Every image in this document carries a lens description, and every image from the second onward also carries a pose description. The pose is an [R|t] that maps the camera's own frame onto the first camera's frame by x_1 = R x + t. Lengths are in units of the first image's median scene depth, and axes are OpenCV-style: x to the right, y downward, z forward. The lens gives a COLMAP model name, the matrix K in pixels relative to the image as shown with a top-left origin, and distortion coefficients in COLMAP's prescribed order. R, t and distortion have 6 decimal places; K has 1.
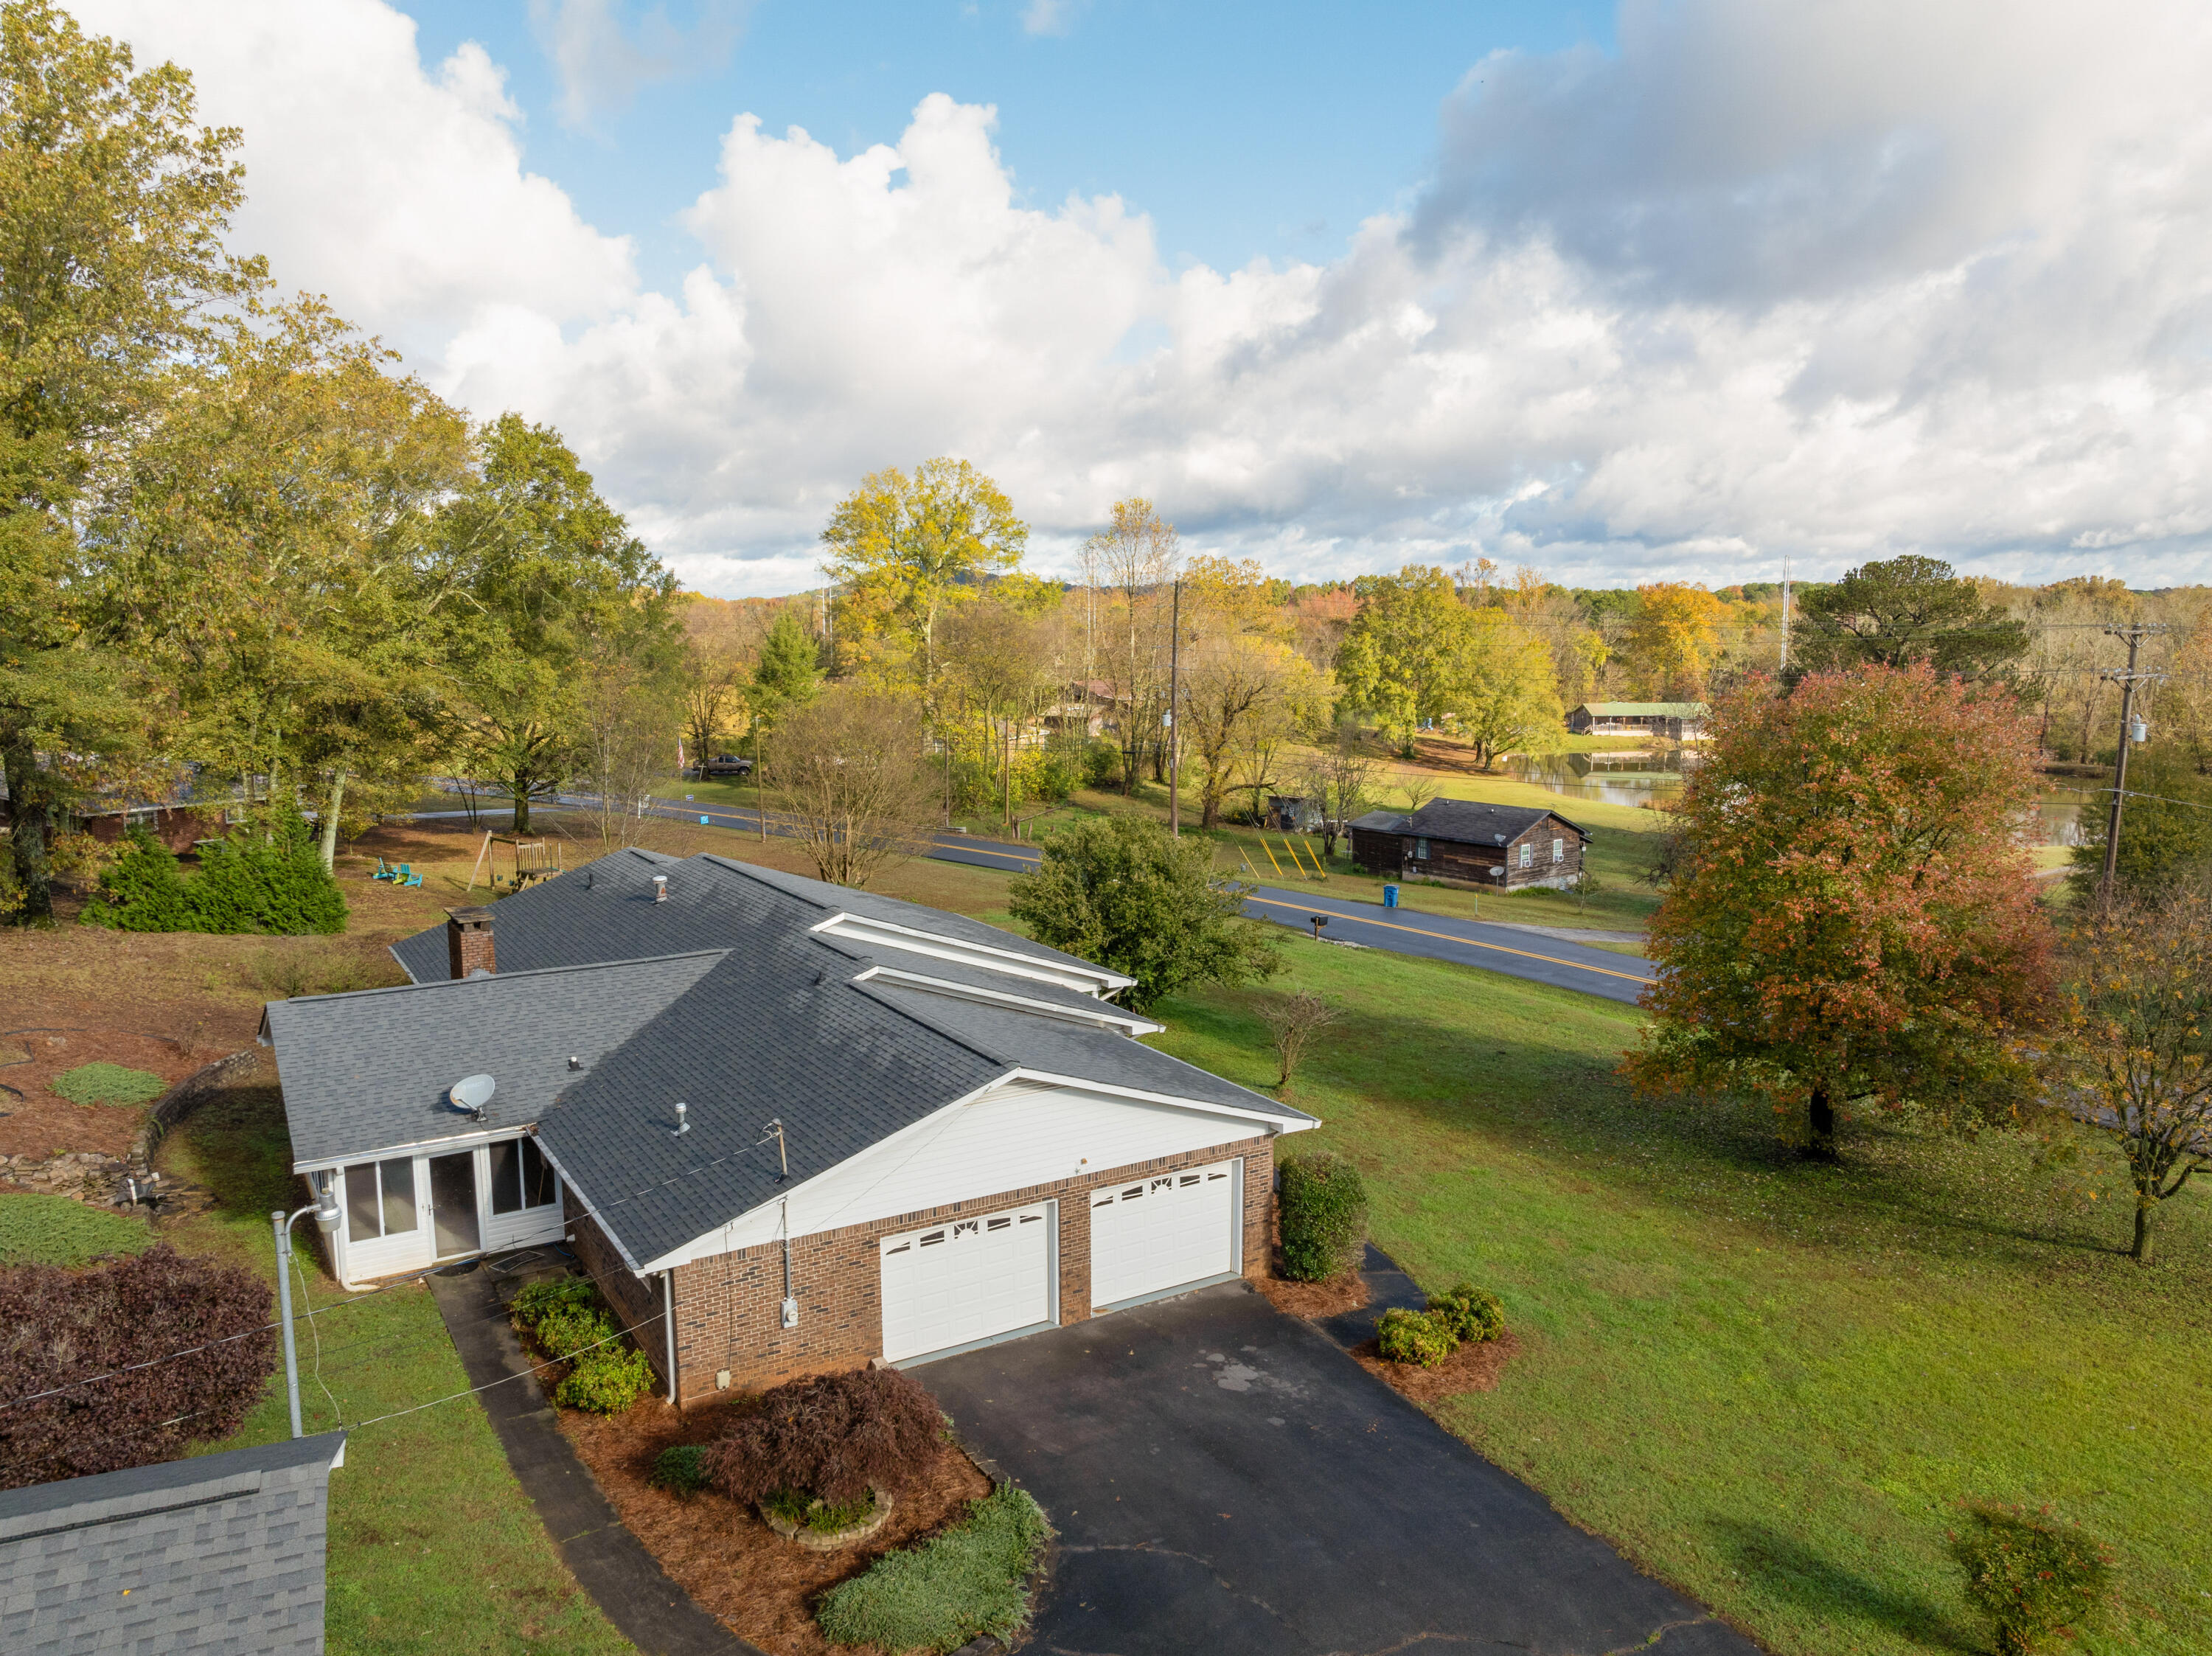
lens RADIAL K [[1570.5, 0, 1098.3], [0, 1570.5, 831.5], [0, 0, 1]] dist [-0.035602, -0.001539]
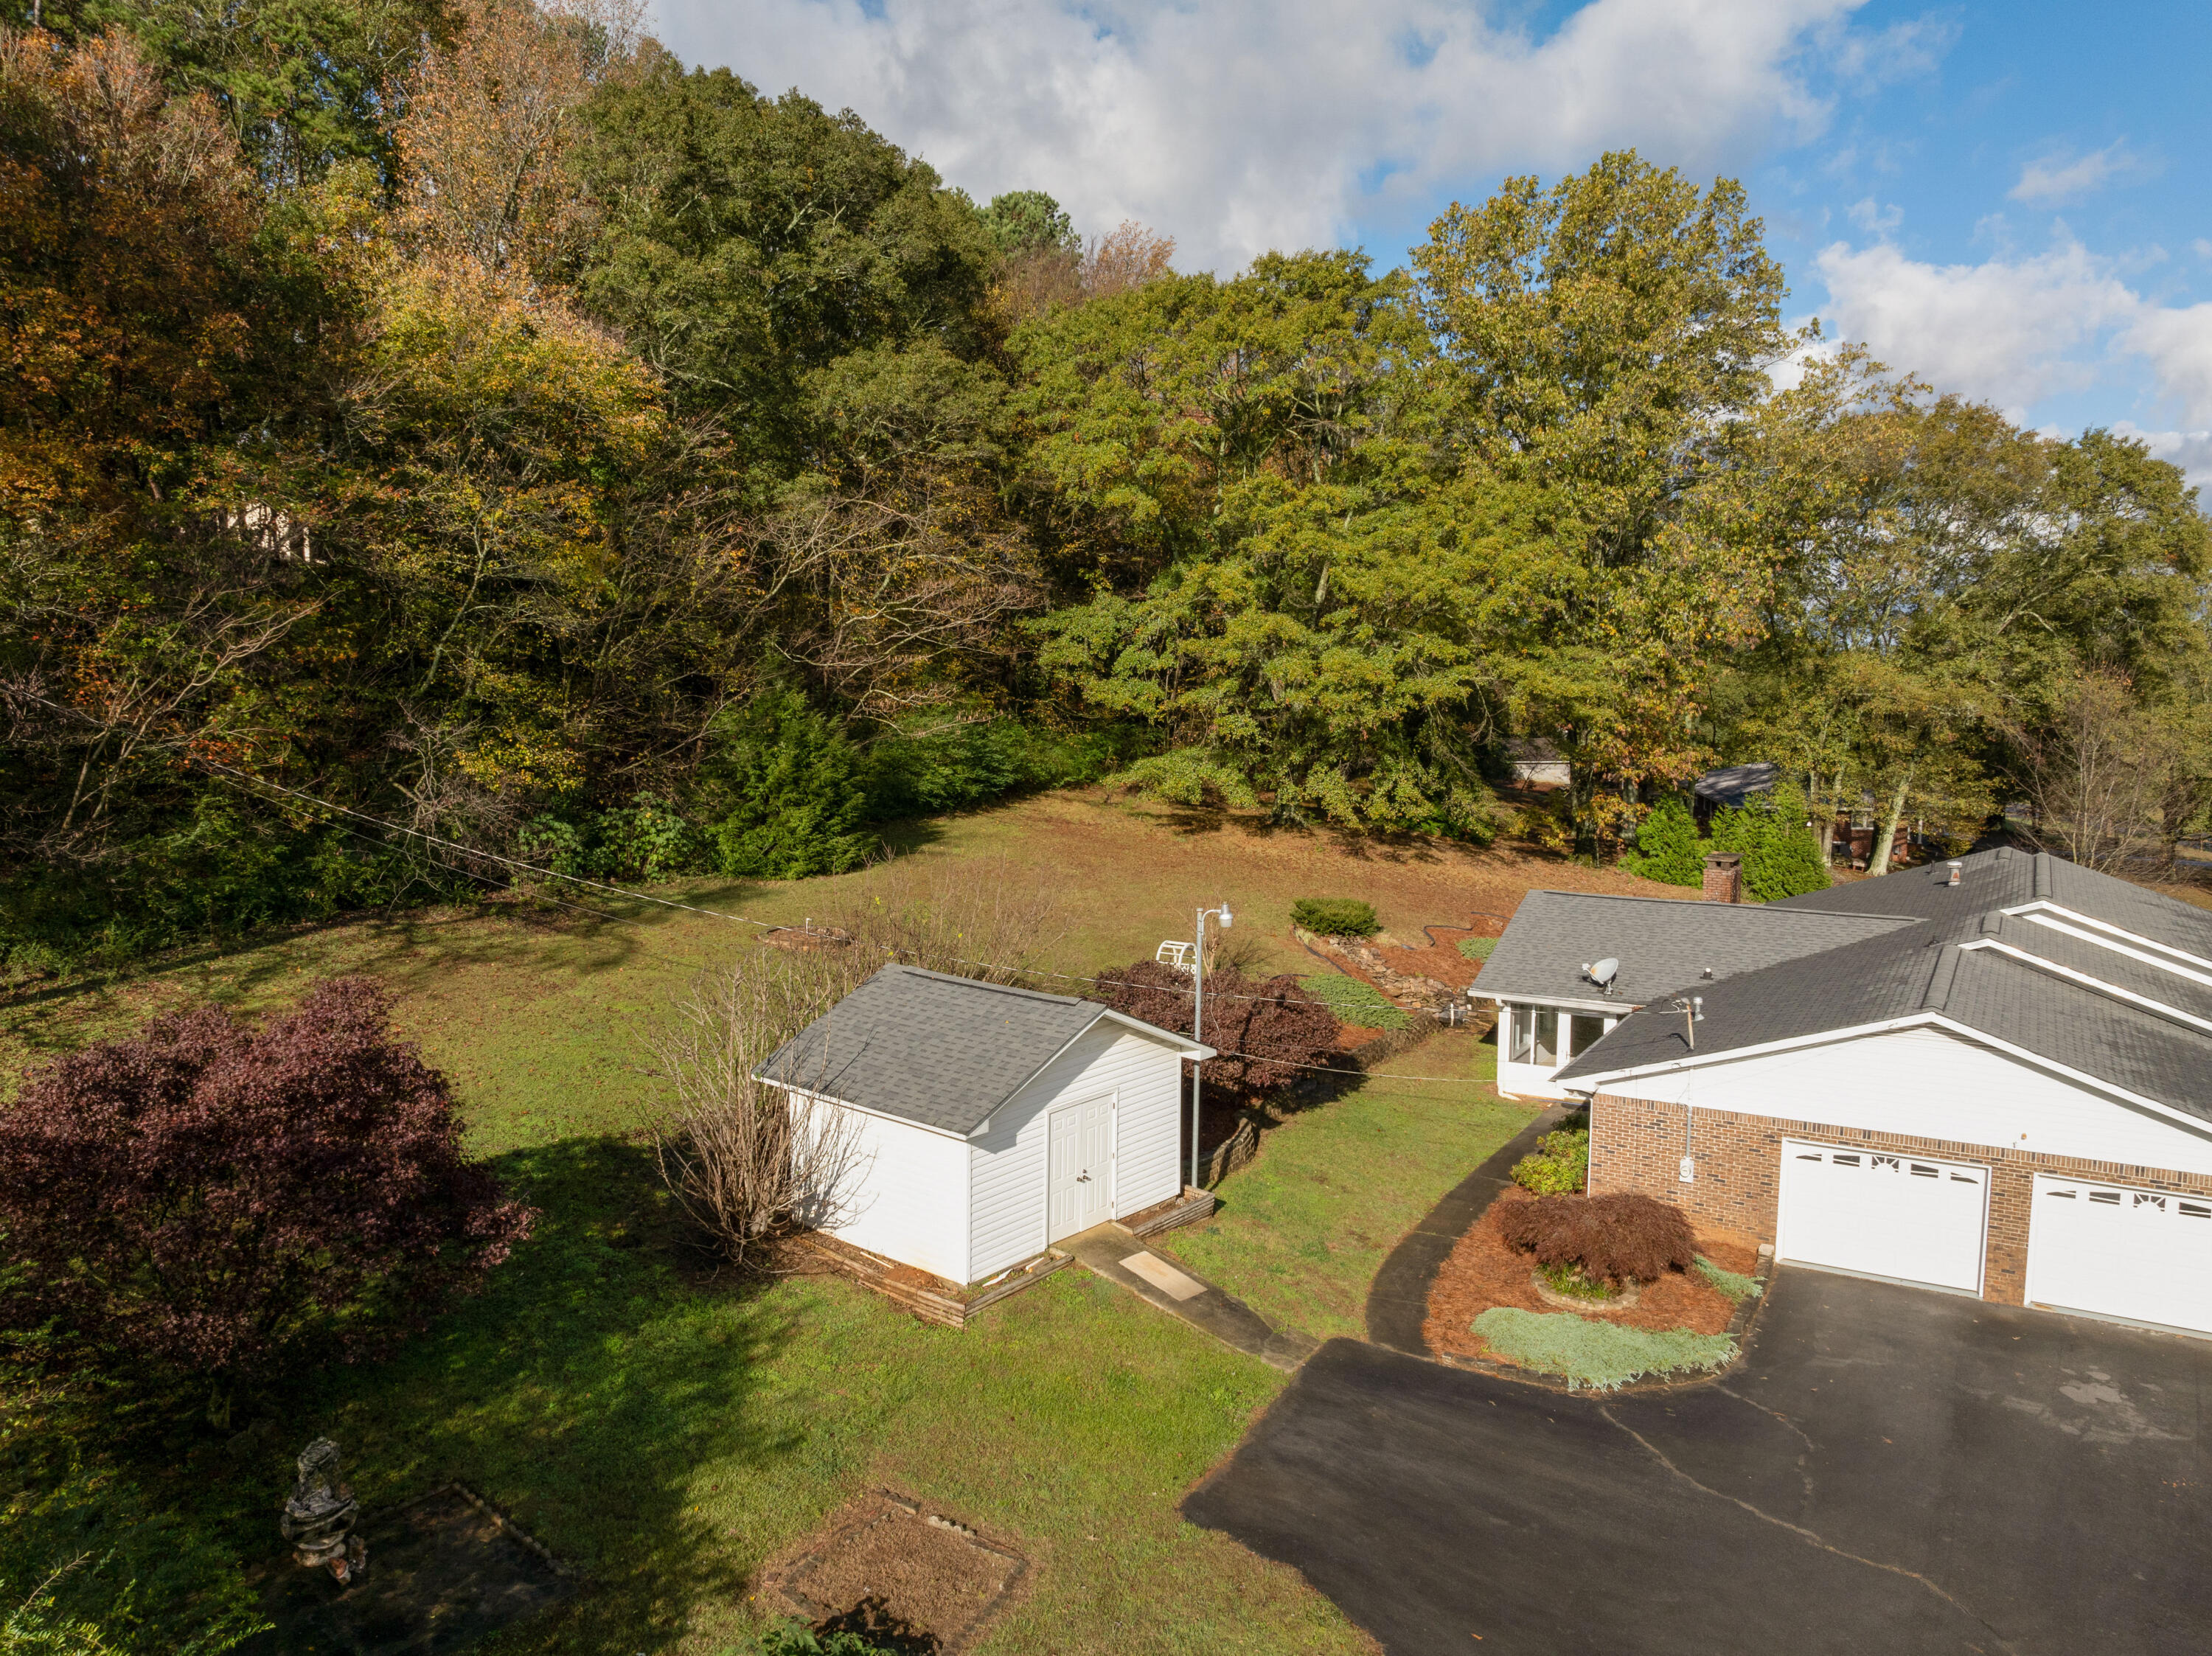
lens RADIAL K [[1570.5, 0, 1098.3], [0, 1570.5, 831.5], [0, 0, 1]] dist [-0.035602, -0.001539]
pose [[0.457659, 0.097015, -0.883819, 0.425724], [-0.127618, 0.990904, 0.042686, 0.043736], [0.879921, 0.093255, 0.465877, 0.029858]]
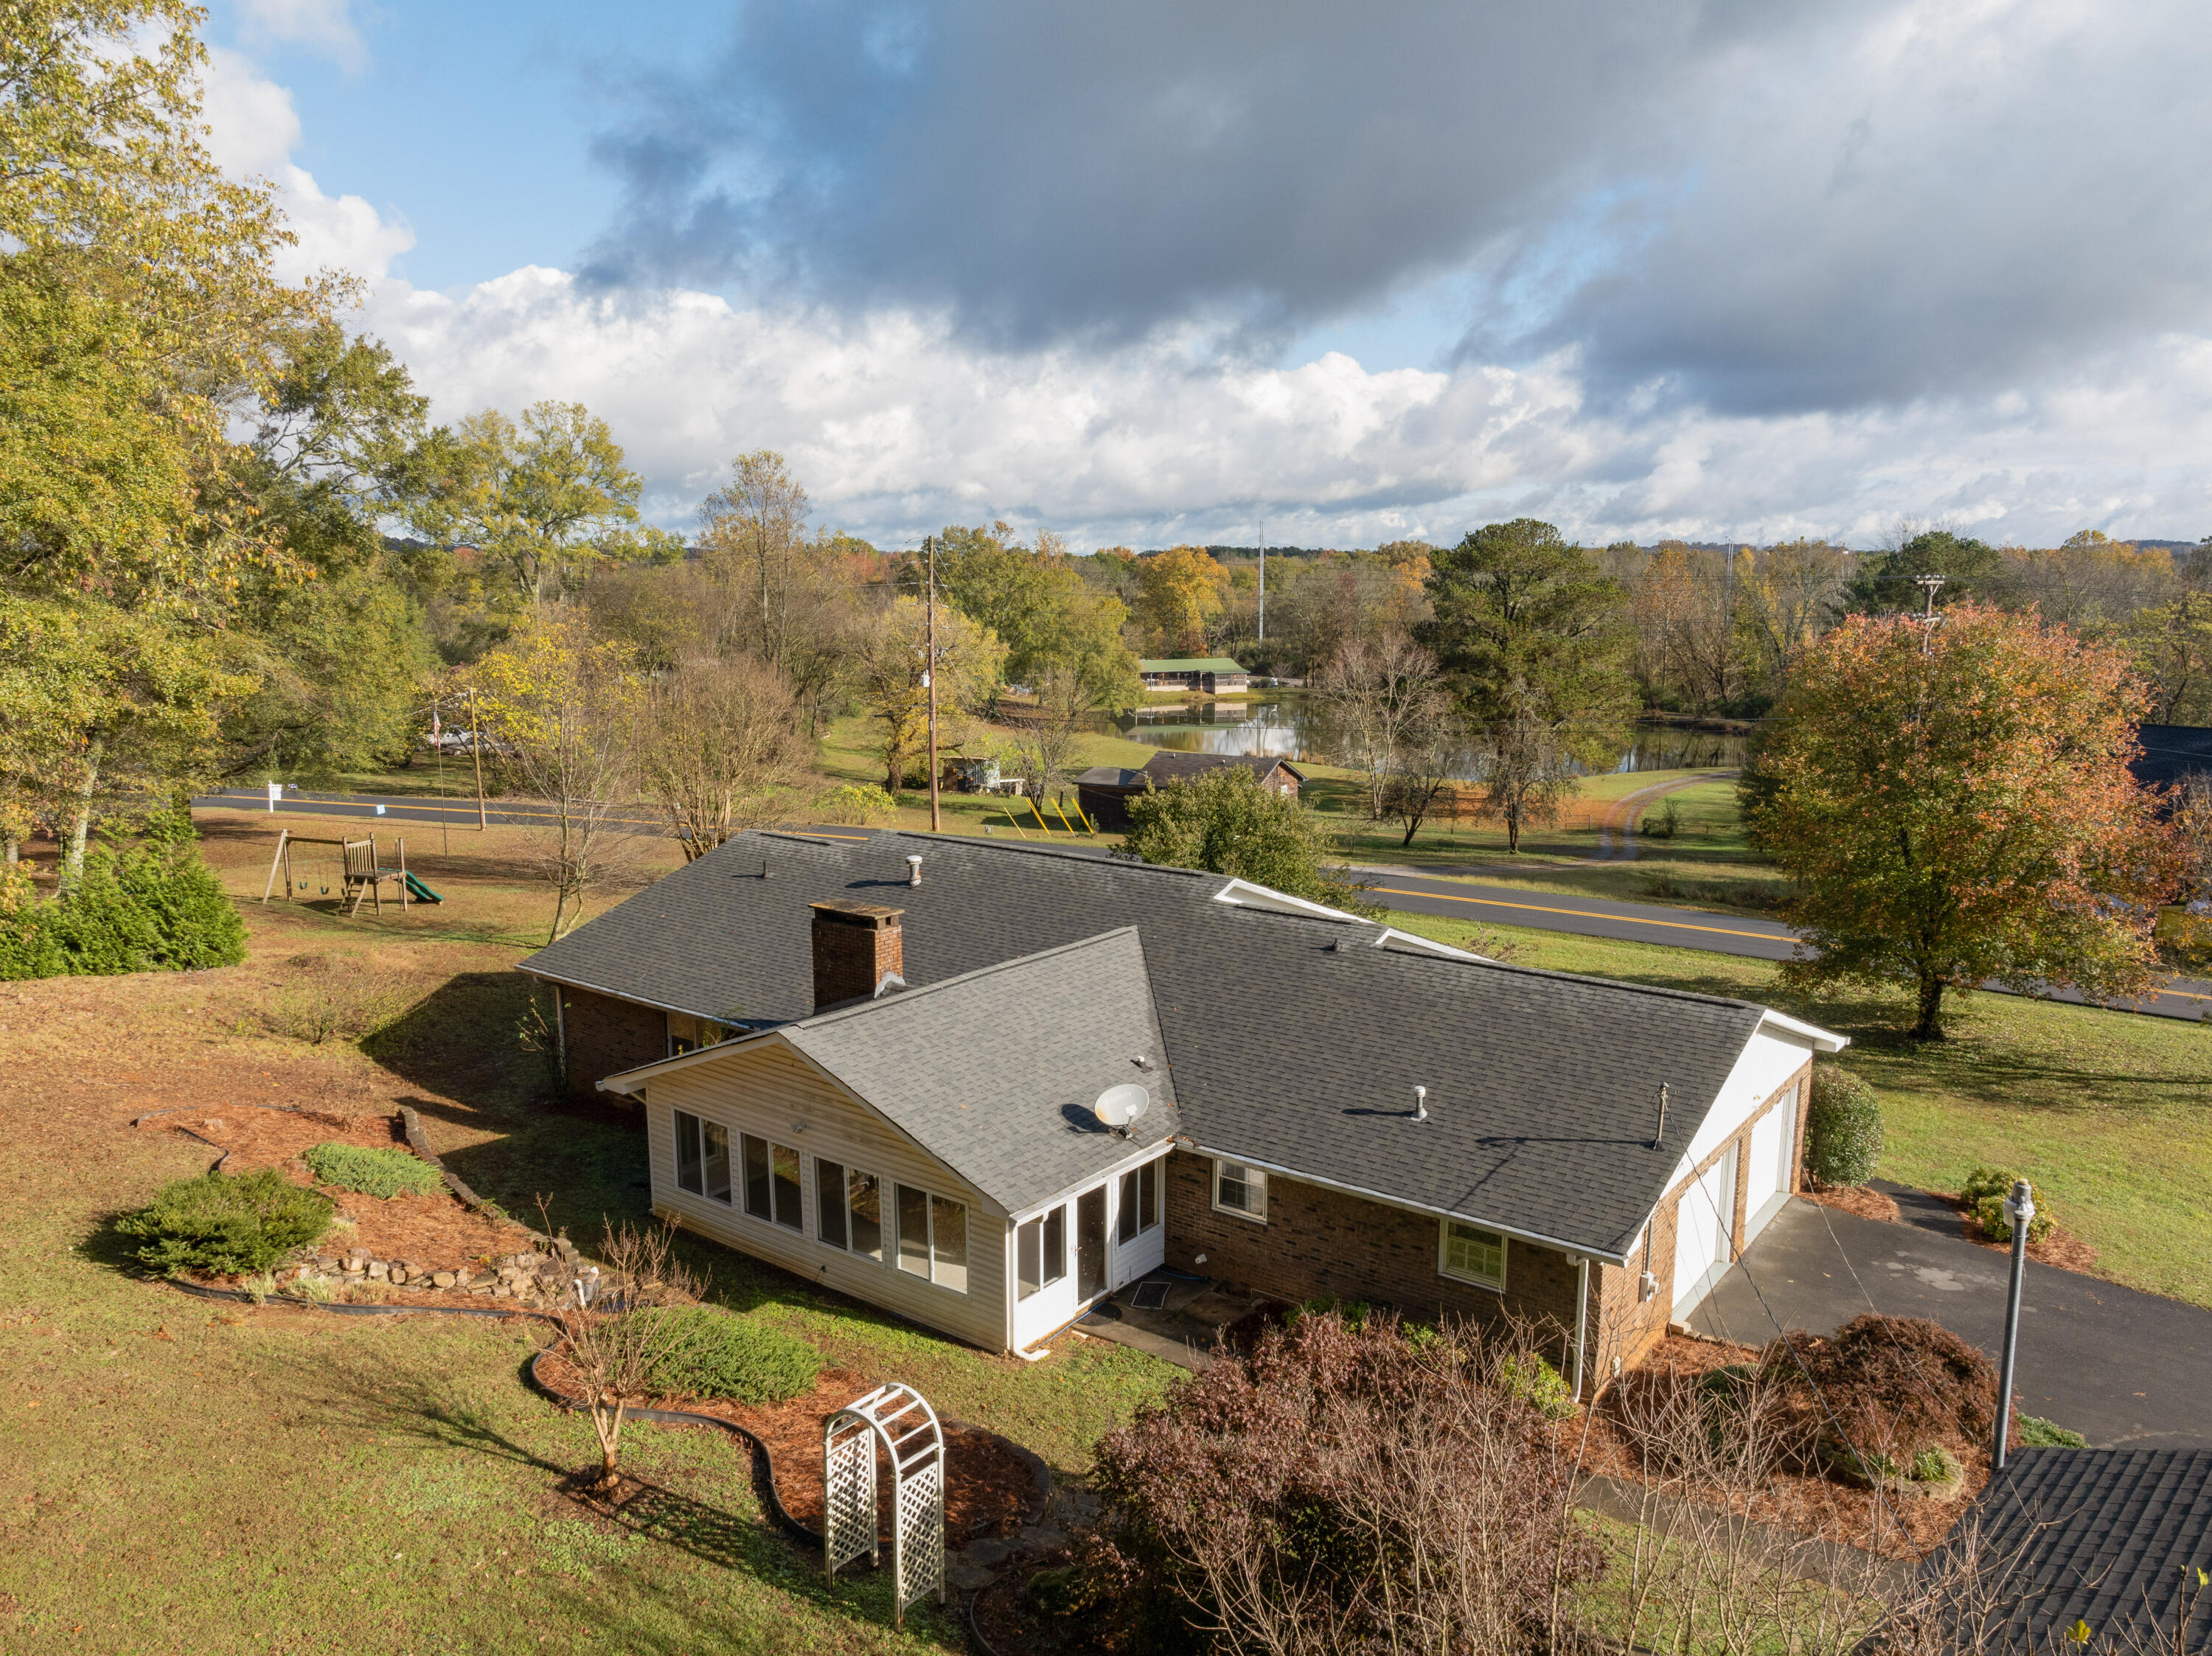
lens RADIAL K [[1570.5, 0, 1098.3], [0, 1570.5, 831.5], [0, 0, 1]] dist [-0.035602, -0.001539]
pose [[0.934839, -0.055512, 0.350705, -0.576959], [0.047700, 0.998384, 0.030882, -0.008992], [-0.351853, -0.012141, 0.935977, 0.162526]]
